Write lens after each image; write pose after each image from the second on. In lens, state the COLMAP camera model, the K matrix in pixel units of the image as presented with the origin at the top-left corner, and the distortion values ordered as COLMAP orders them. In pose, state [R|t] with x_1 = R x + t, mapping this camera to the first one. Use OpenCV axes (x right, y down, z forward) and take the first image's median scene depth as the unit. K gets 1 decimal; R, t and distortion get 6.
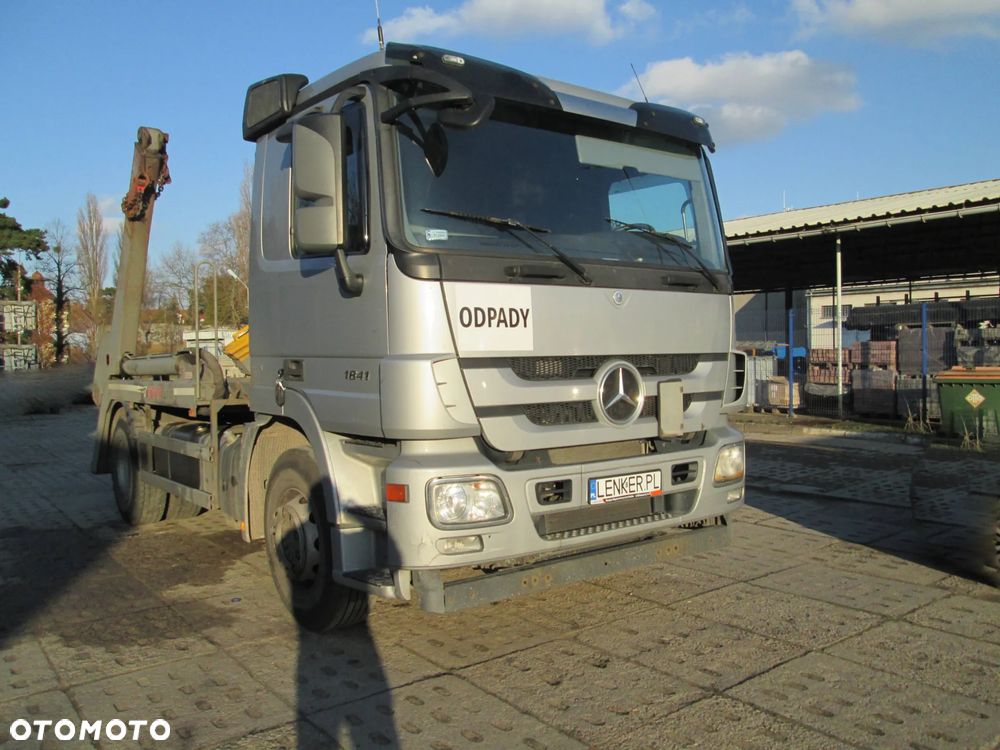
lens RADIAL K [[837.2, 0, 500.0], [0, 837.2, 375.0], [0, 0, 1]] dist [-0.052112, 0.045870]
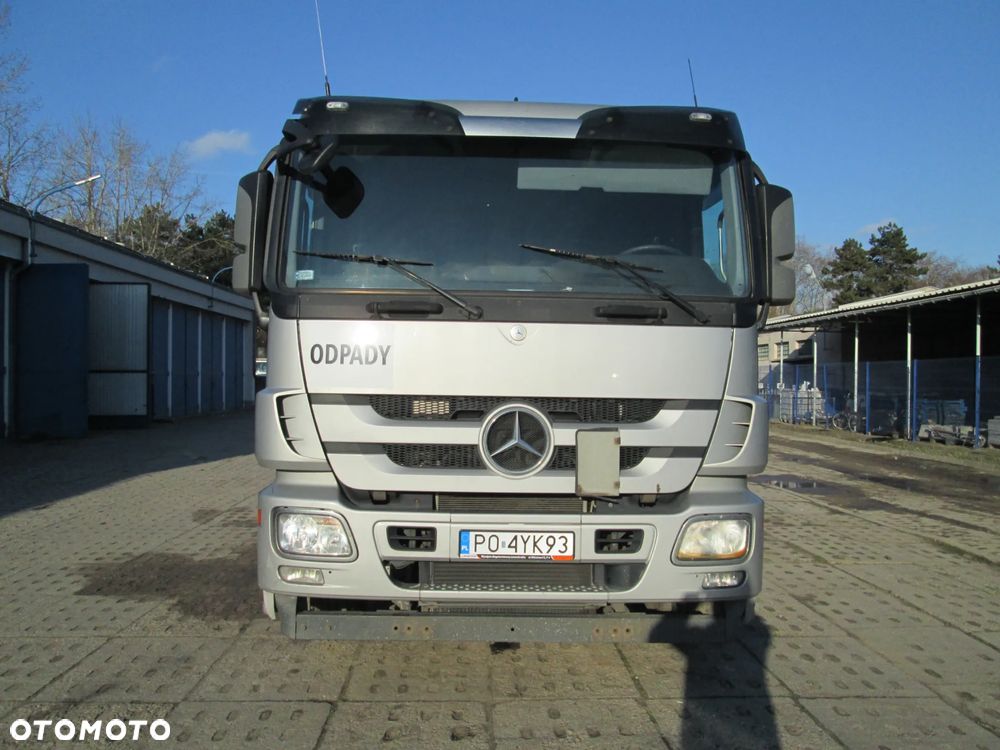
lens RADIAL K [[827.0, 0, 500.0], [0, 827.0, 375.0], [0, 0, 1]] dist [-0.042508, 0.014742]
pose [[0.813968, 0.023733, -0.580425, 0.652306], [-0.044579, 0.998771, -0.021678, -0.027874], [0.579197, 0.043520, 0.814025, 0.272234]]
